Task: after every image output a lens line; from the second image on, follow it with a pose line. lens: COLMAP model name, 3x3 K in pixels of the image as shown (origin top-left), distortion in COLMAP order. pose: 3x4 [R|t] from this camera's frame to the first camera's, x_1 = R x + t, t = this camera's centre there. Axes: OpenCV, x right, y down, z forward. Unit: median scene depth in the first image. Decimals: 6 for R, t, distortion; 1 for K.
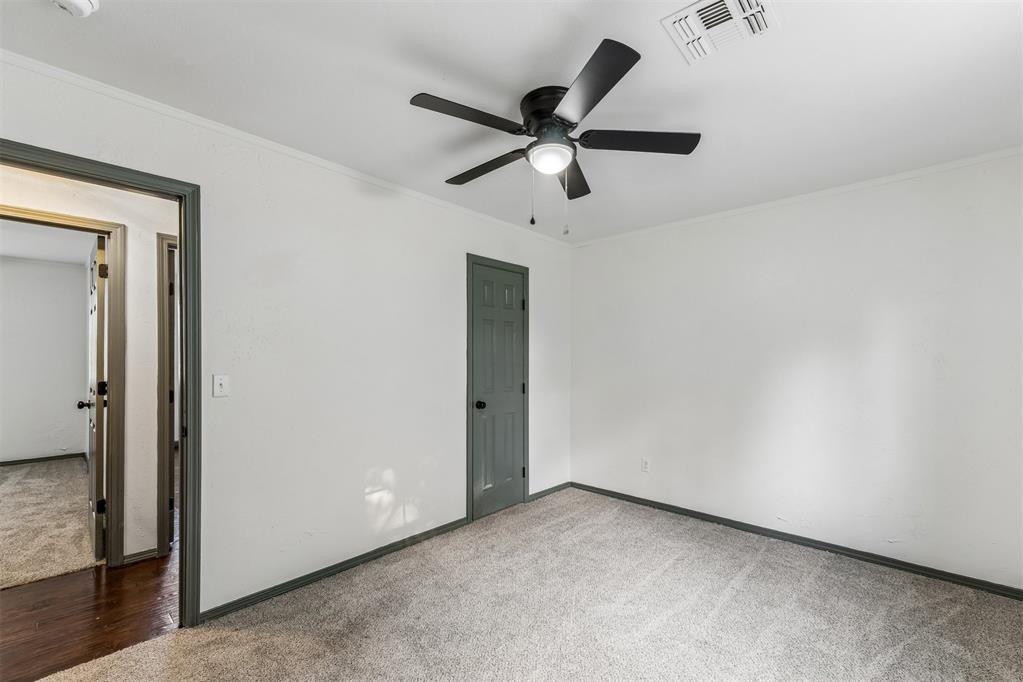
lens RADIAL K [[433.7, 0, 512.7], [0, 433.7, 355.3], [0, 0, 1]] dist [0.002349, 0.000210]
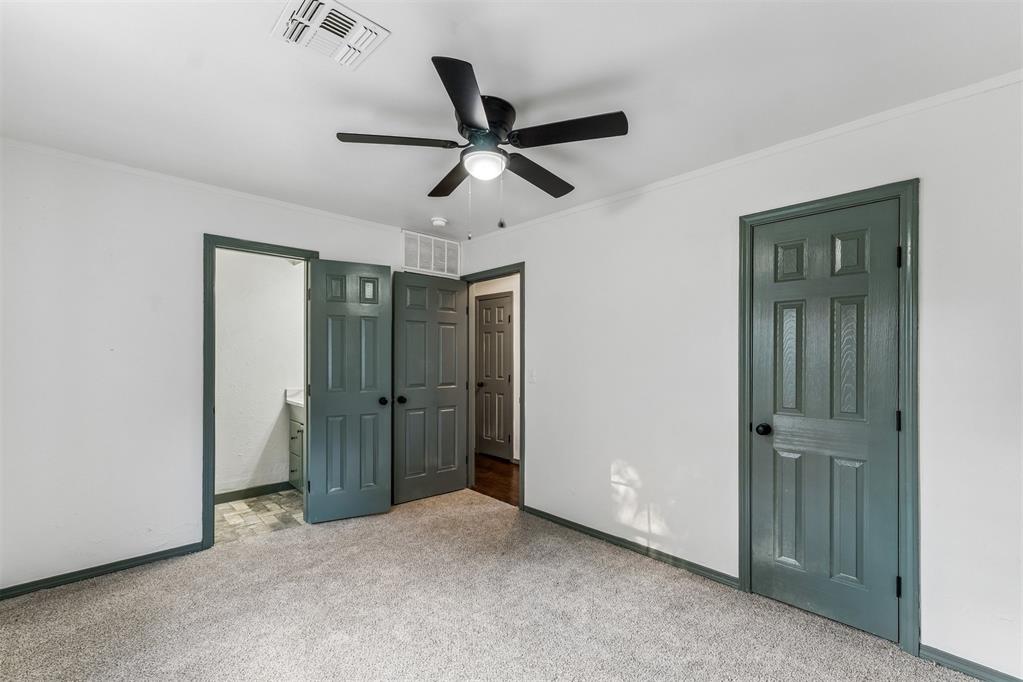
lens RADIAL K [[433.7, 0, 512.7], [0, 433.7, 355.3], [0, 0, 1]] dist [0.002349, 0.000210]
pose [[-0.062222, -0.011150, -0.998000, 0.748930], [-0.003973, 0.999932, -0.010924, 0.007990], [0.998054, 0.003285, -0.062262, 0.769975]]
